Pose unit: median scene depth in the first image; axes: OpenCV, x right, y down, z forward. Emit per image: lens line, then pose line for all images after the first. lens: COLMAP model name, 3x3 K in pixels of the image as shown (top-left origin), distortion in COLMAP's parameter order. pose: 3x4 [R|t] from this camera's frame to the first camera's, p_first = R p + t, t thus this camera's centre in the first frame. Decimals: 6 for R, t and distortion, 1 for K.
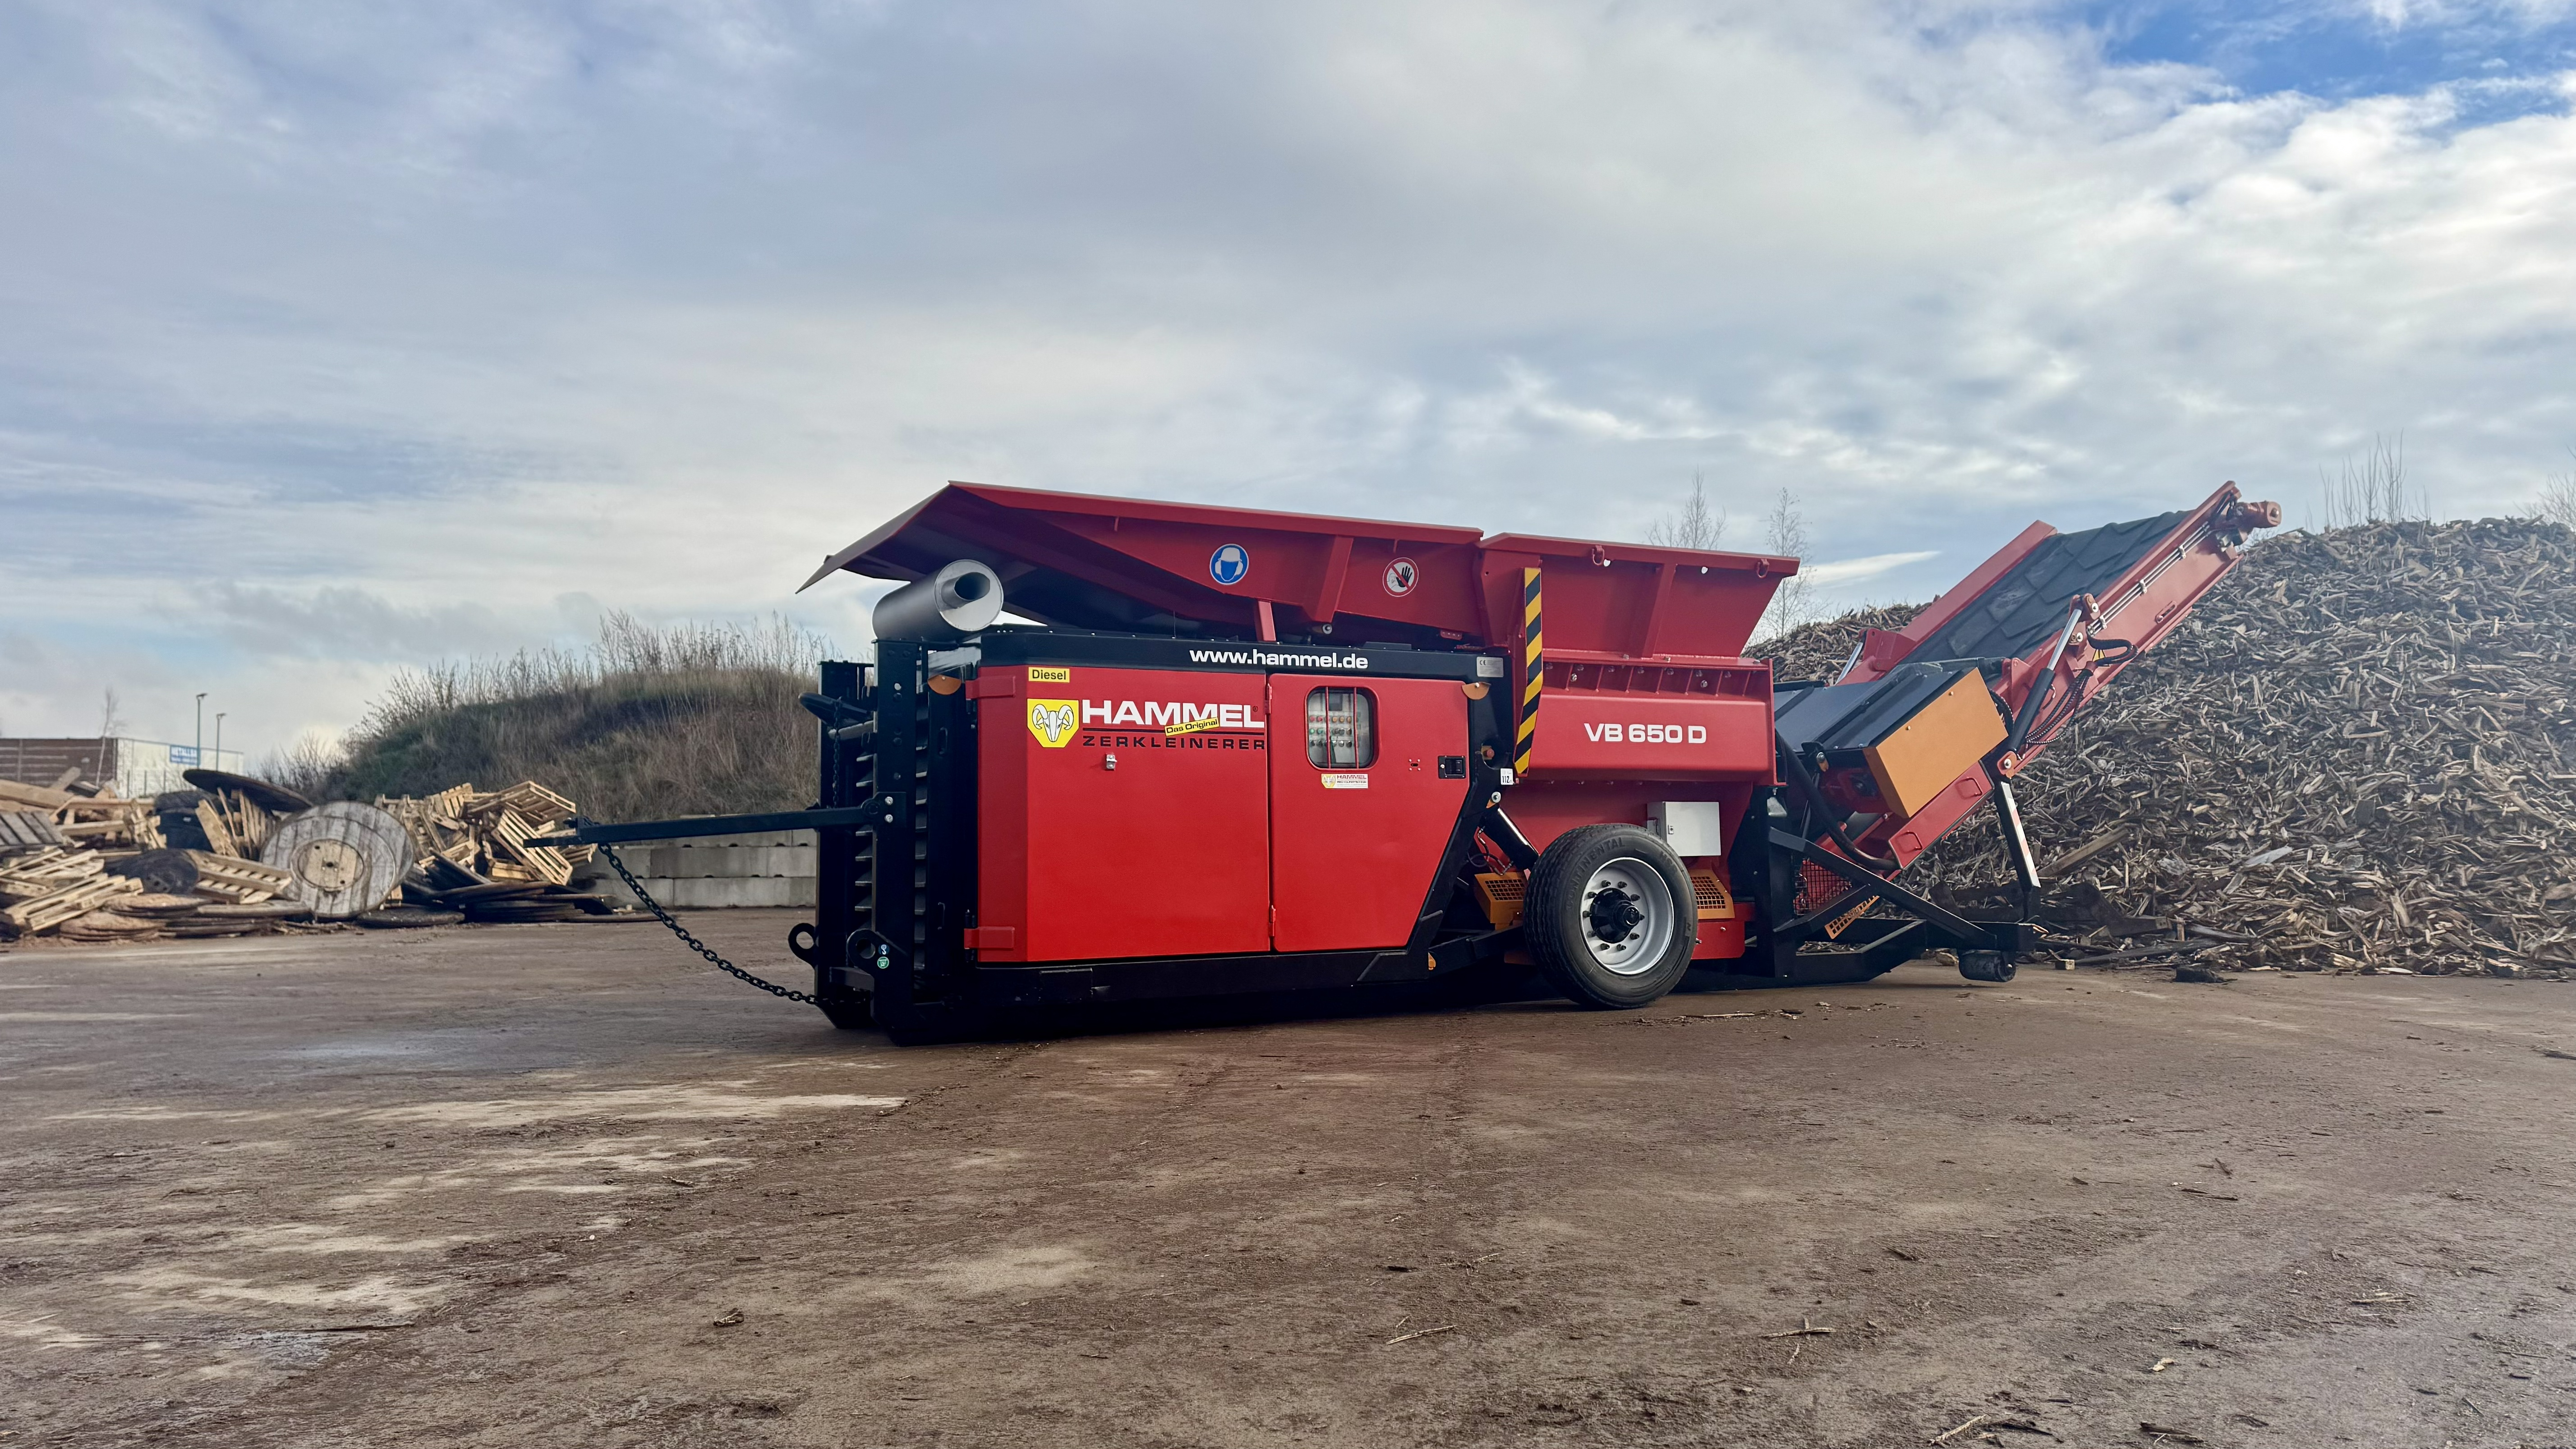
lens RADIAL K [[1767.9, 0, 1288.0], [0, 1767.9, 713.7], [0, 0, 1]] dist [0.086750, -0.097020]
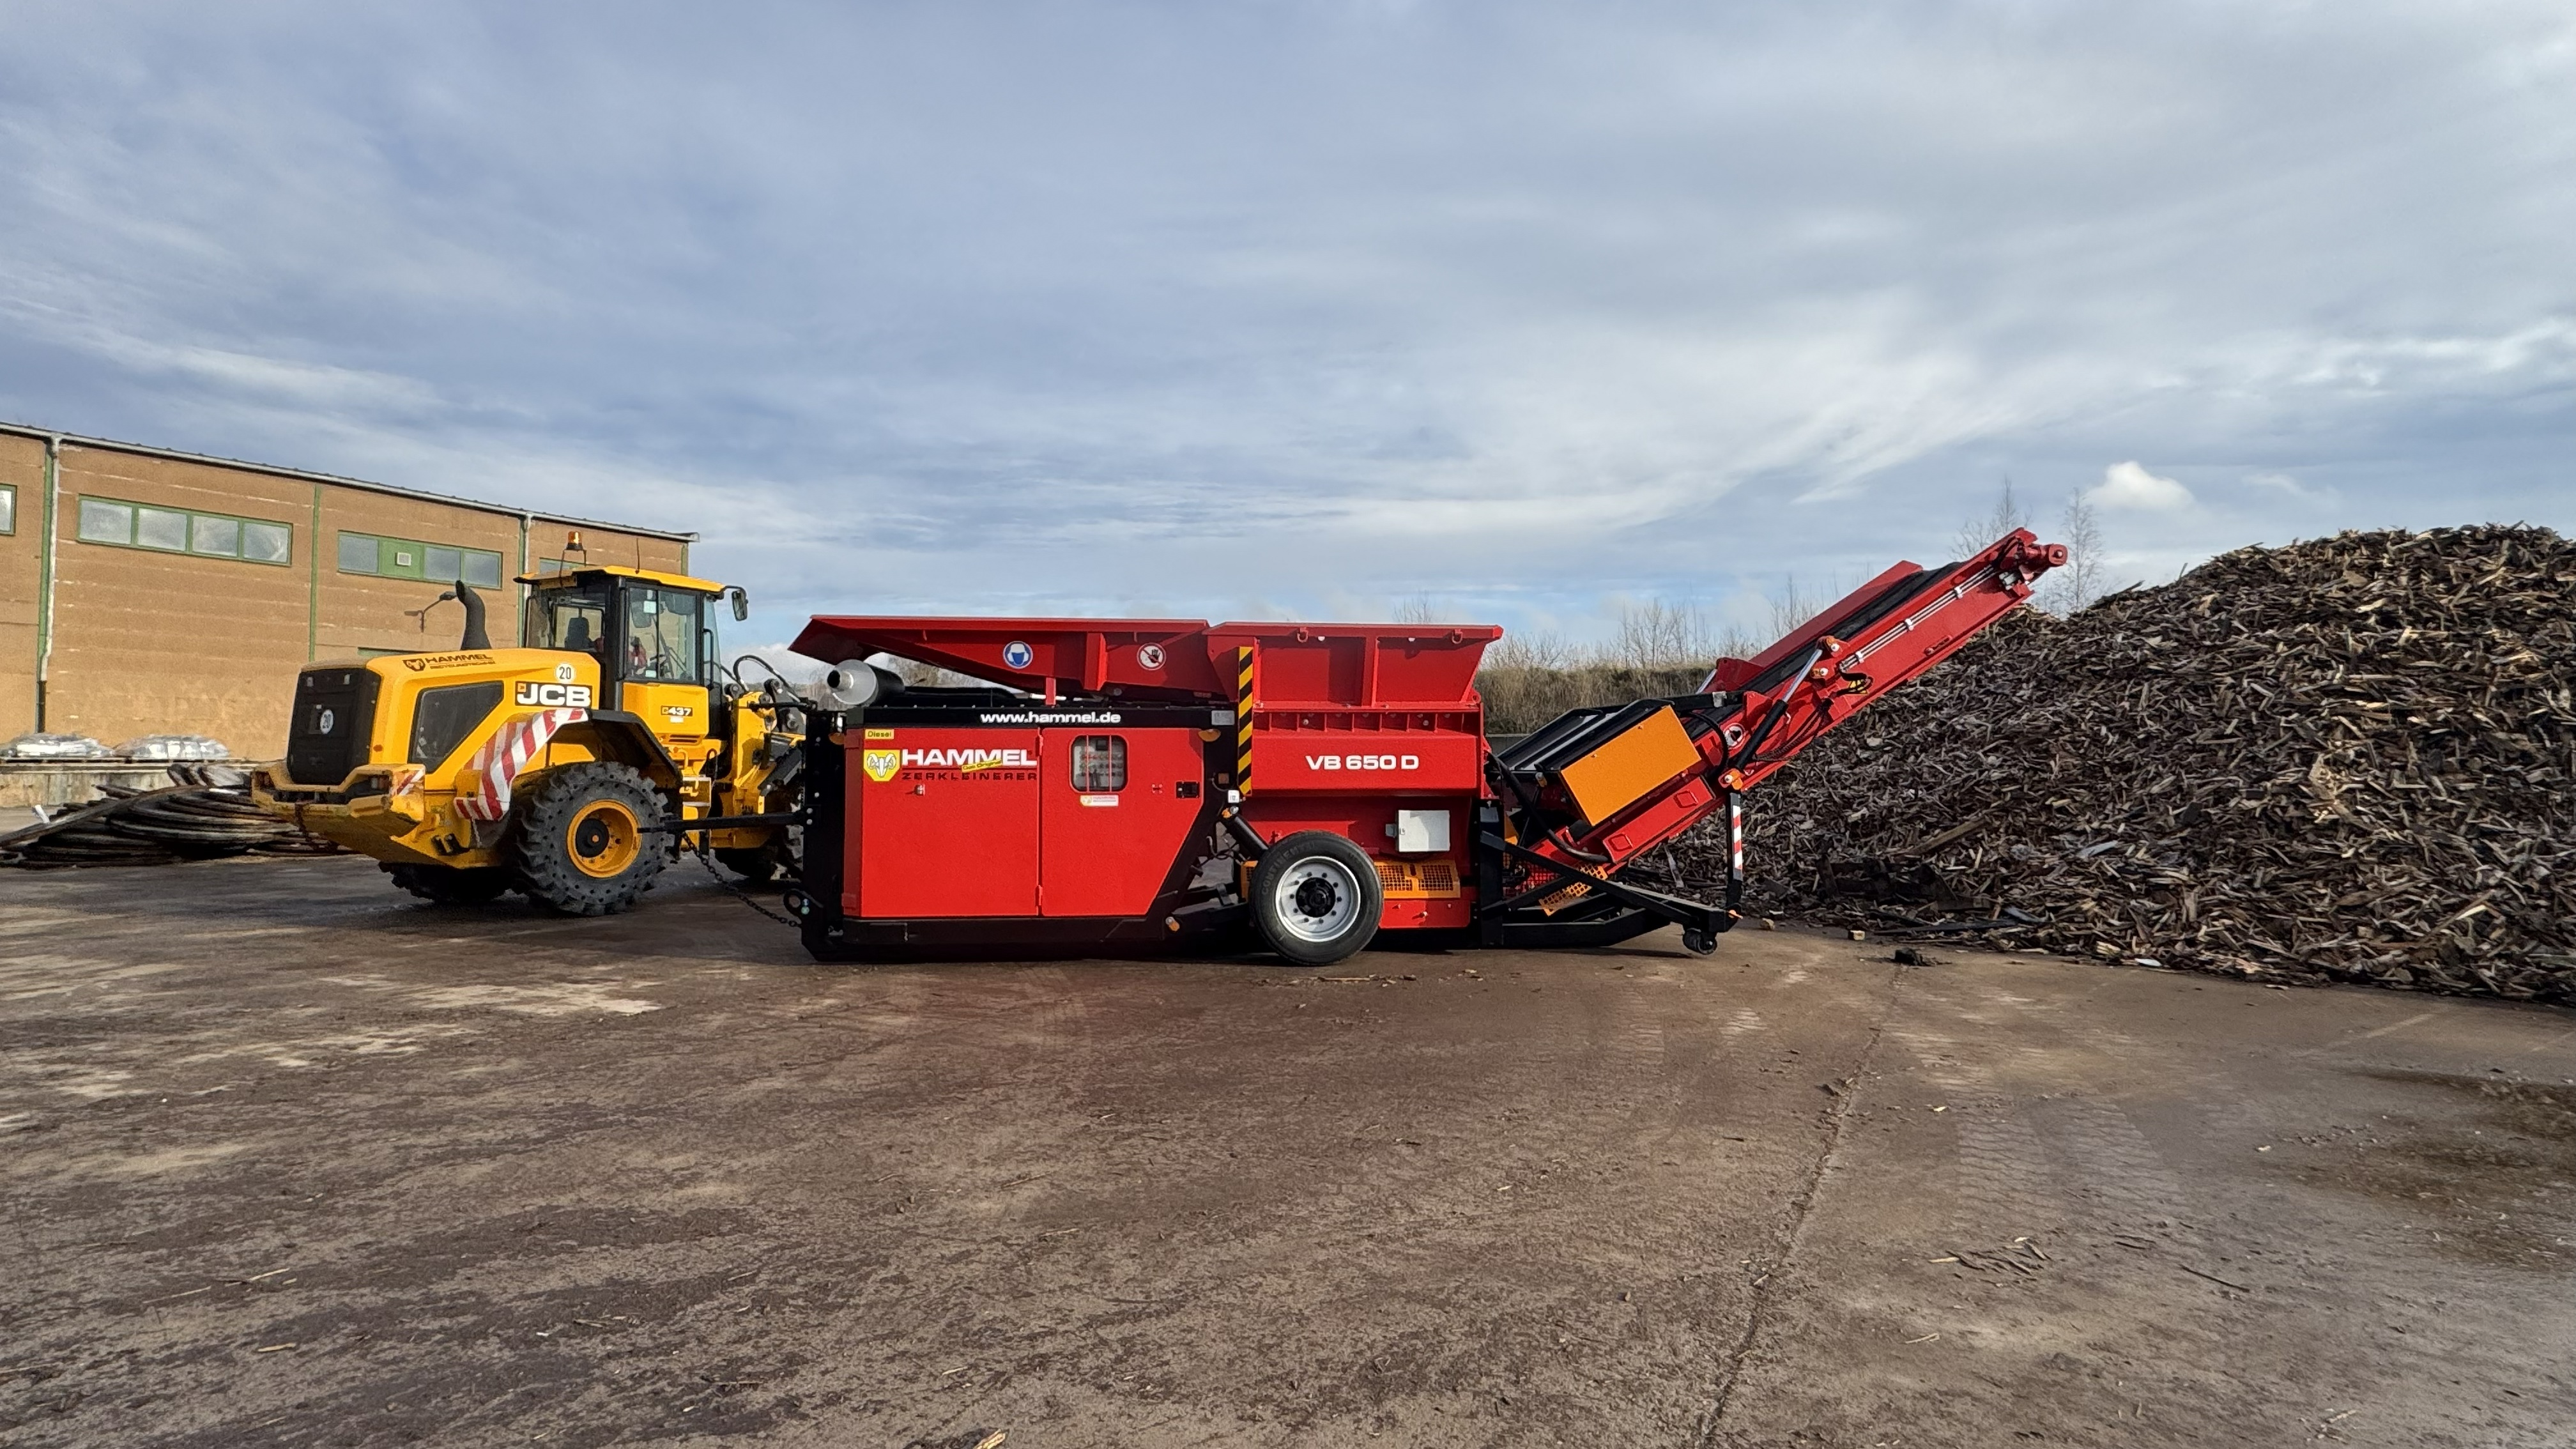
lens RADIAL K [[1221.4, 0, 1297.9], [0, 1221.4, 708.8], [0, 0, 1]] dist [-0.001924, 0.005384]
pose [[0.923988, -0.004215, -0.382398, 0.491925], [0.017652, 0.999344, 0.031636, -0.057614], [0.382014, -0.035981, 0.923456, 0.117312]]
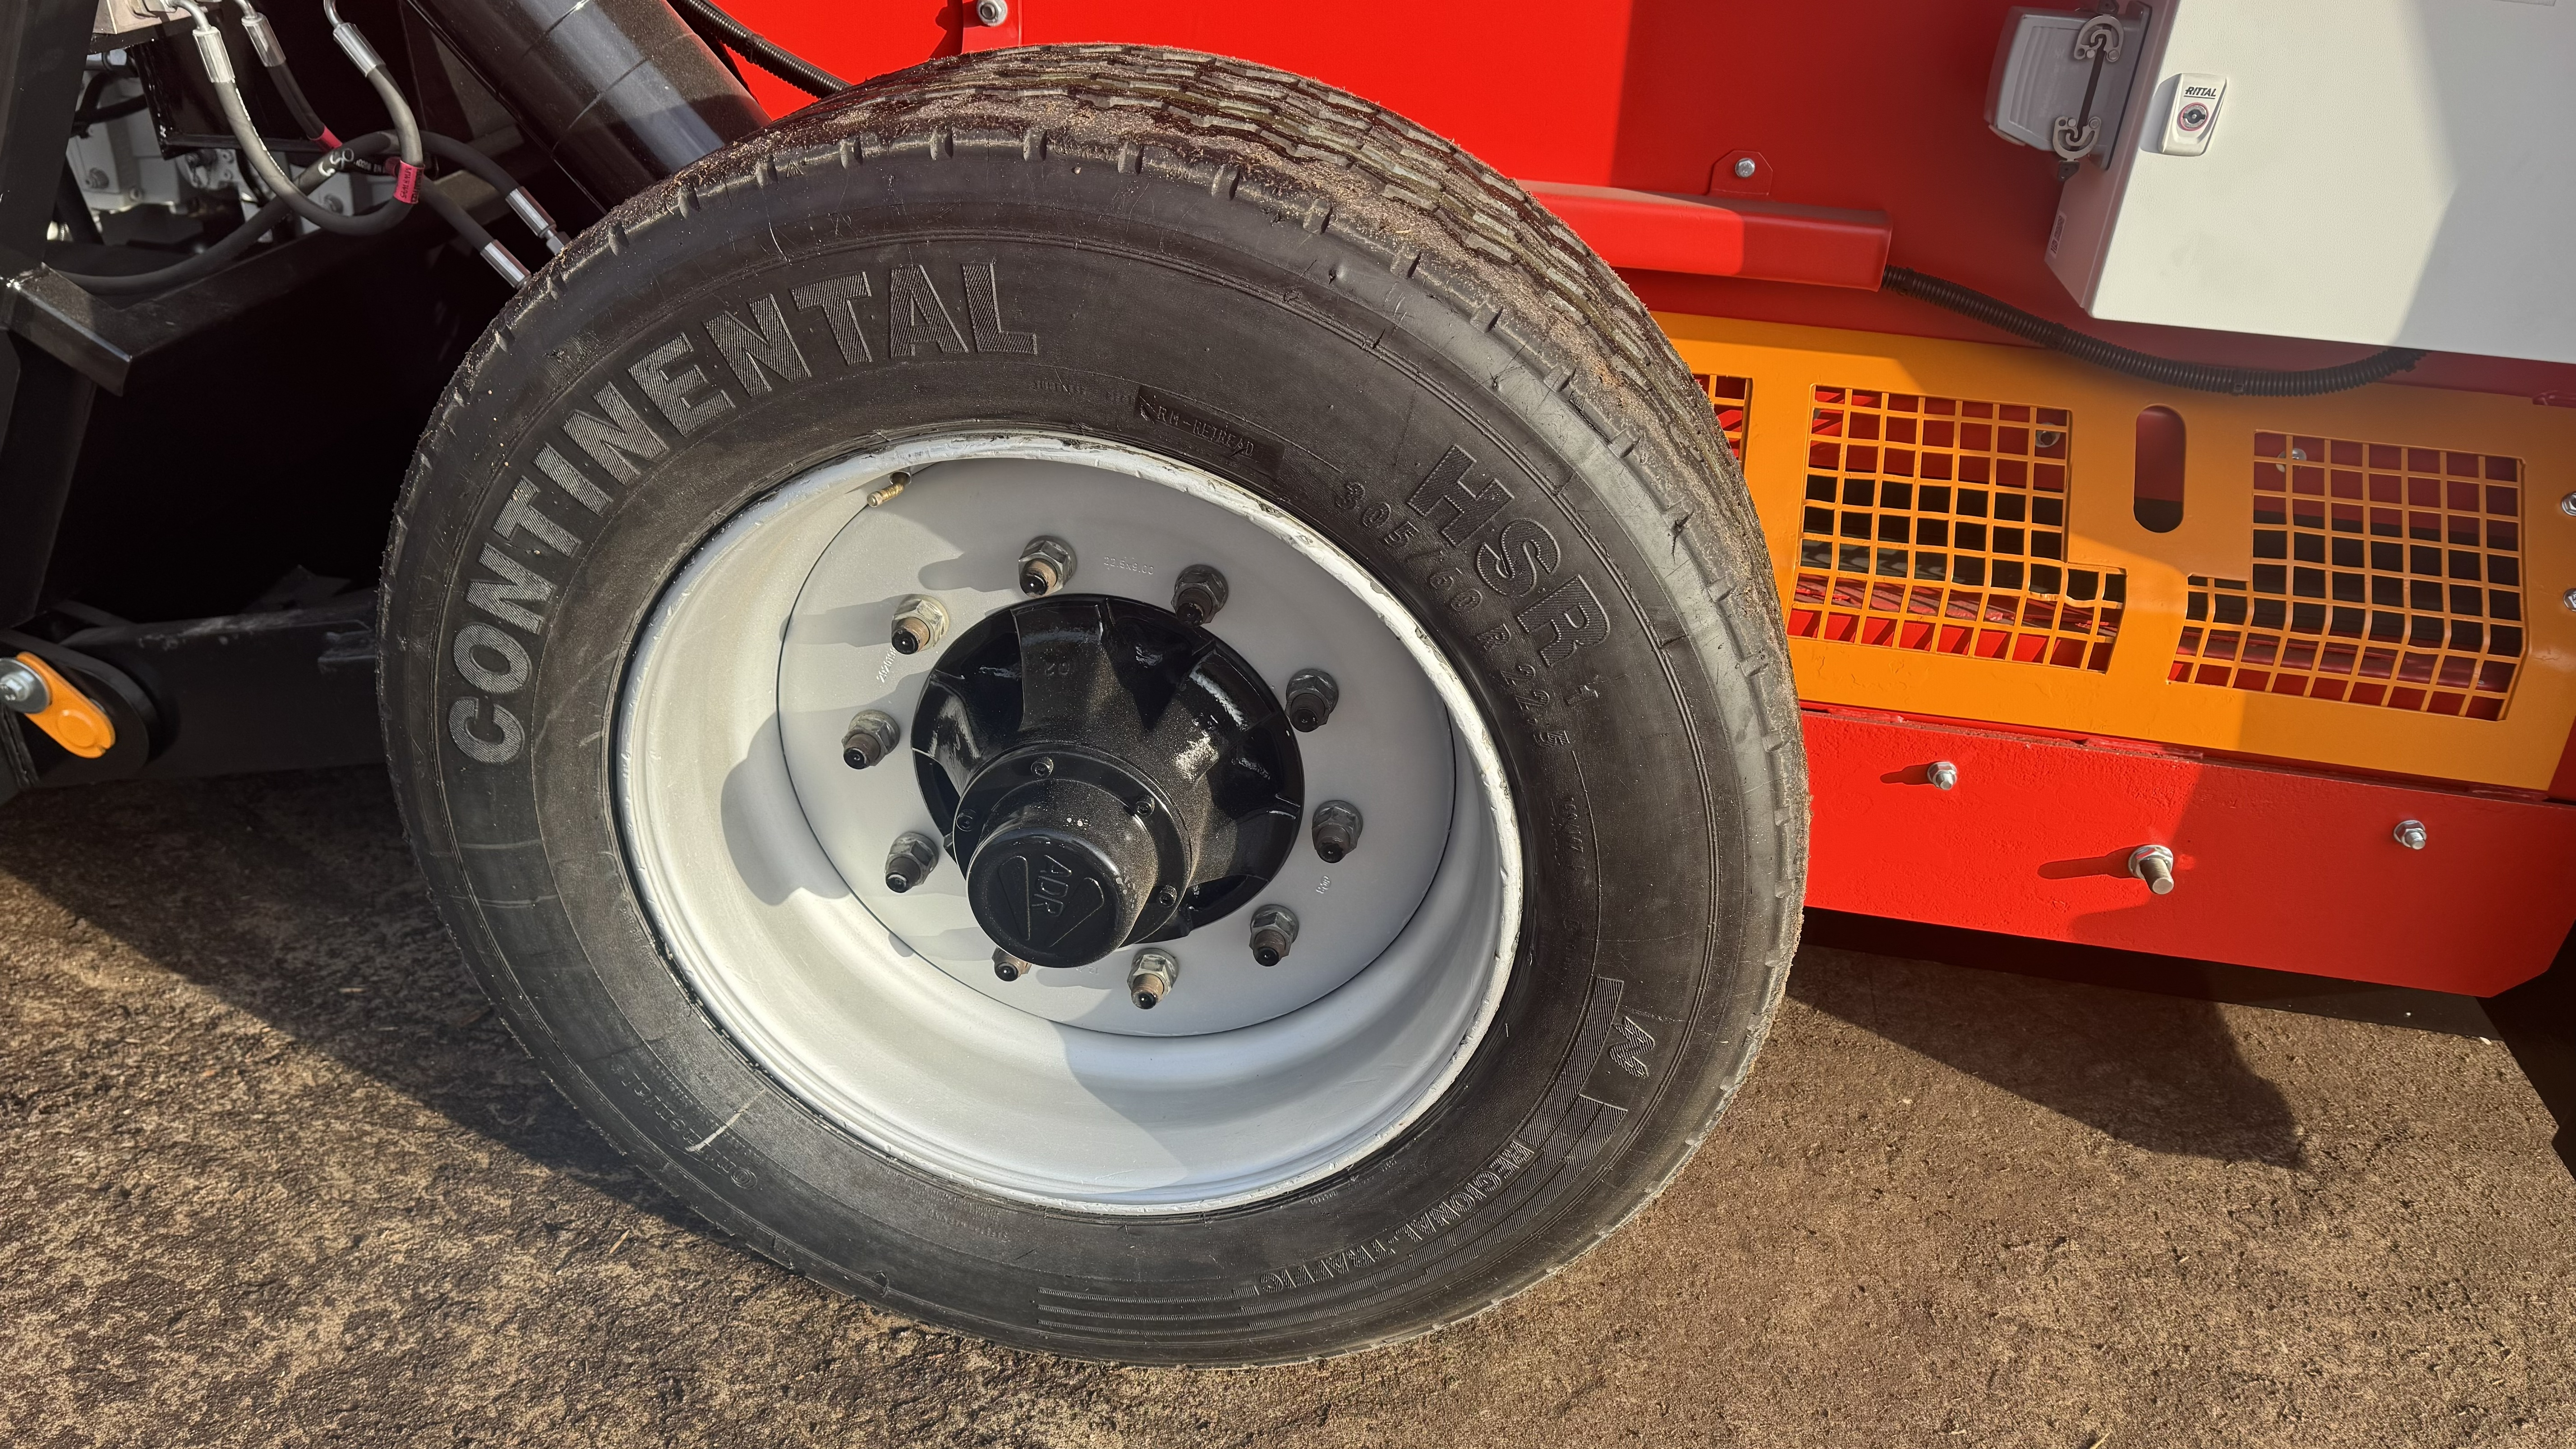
lens RADIAL K [[1767.9, 0, 1279.9], [0, 1767.9, 714.9], [0, 0, 1]] dist [0.086750, -0.097020]
pose [[0.798587, 0.358685, -0.483325, 0.238703], [-0.026424, 0.823147, 0.567213, 0.028779], [0.601299, -0.440198, 0.666833, 0.848156]]
